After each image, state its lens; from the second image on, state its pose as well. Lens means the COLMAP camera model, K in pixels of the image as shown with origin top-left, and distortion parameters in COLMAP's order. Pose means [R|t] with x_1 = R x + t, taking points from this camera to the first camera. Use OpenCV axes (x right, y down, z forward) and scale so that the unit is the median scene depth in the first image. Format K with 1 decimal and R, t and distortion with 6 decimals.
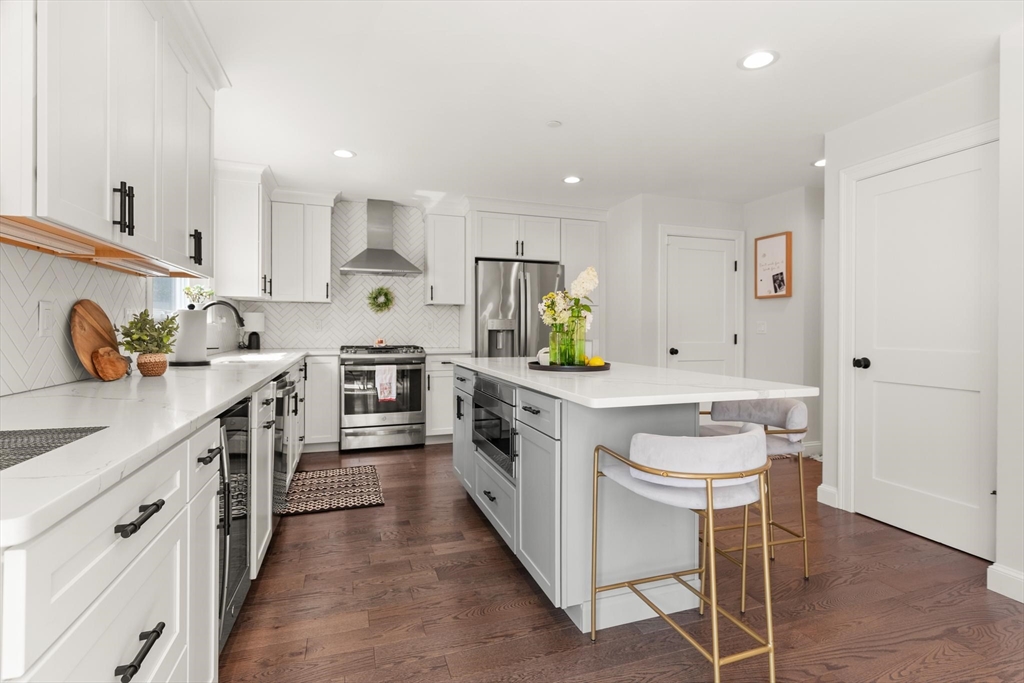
lens RADIAL K [[494.4, 0, 514.1], [0, 494.4, 327.6], [0, 0, 1]] dist [0.003578, 0.000223]
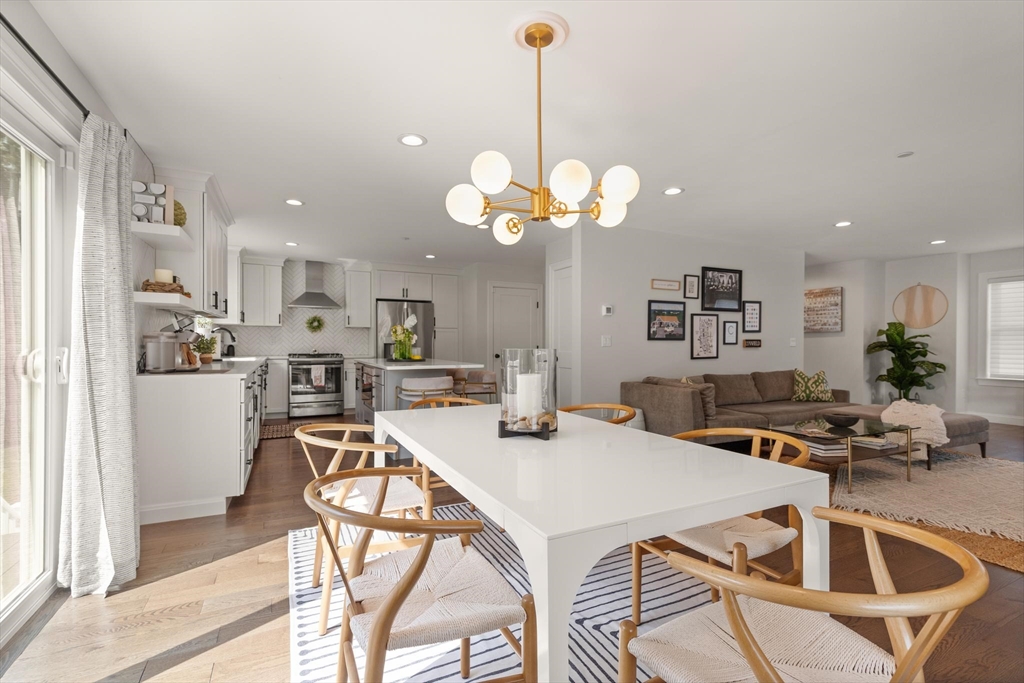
lens RADIAL K [[472.5, 0, 517.2], [0, 472.5, 342.6], [0, 0, 1]] dist [0.008551, -0.000201]
pose [[0.991553, -0.001026, 0.129701, 0.188862], [0.000821, 0.999998, 0.001636, -0.000203], [-0.129702, -0.001516, 0.991552, -0.630610]]
